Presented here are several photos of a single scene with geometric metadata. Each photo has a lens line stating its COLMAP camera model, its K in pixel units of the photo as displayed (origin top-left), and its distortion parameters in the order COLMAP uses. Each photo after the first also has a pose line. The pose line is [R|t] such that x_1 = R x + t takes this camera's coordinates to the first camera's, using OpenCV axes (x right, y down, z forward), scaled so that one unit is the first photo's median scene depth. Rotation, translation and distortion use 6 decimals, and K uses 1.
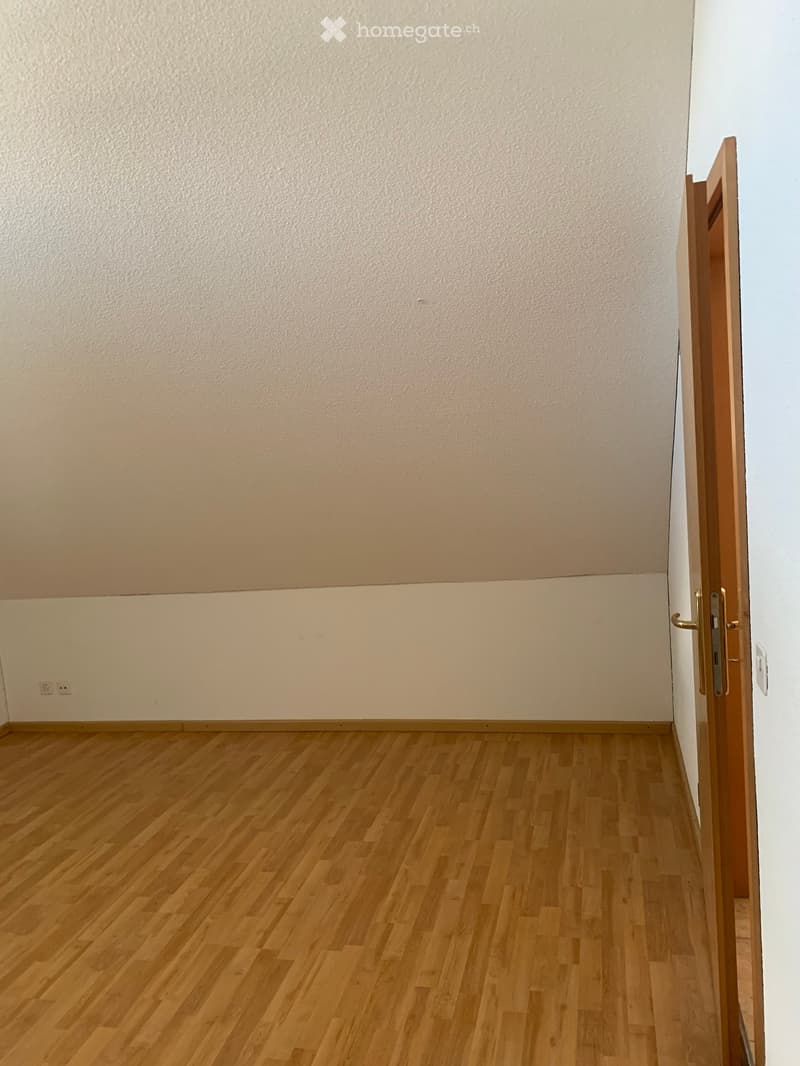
lens RADIAL K [[817.7, 0, 400.0], [0, 817.7, 533.0], [0, 0, 1]] dist [-0.001287, -0.004326]
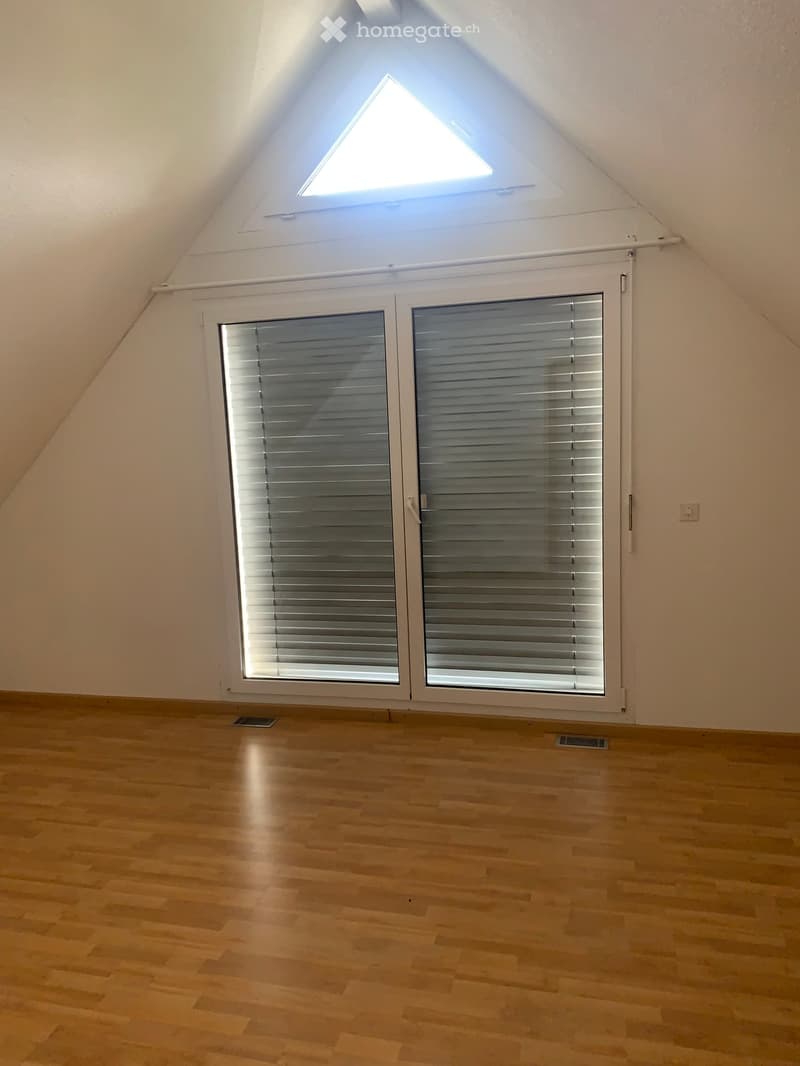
lens RADIAL K [[817.7, 0, 400.0], [0, 817.7, 533.0], [0, 0, 1]] dist [-0.001287, -0.004326]
pose [[-0.012838, 0.233609, -0.972246, 0.306240], [-0.070286, 0.969710, 0.233927, -0.130161], [0.997444, 0.071339, 0.003970, 0.748146]]
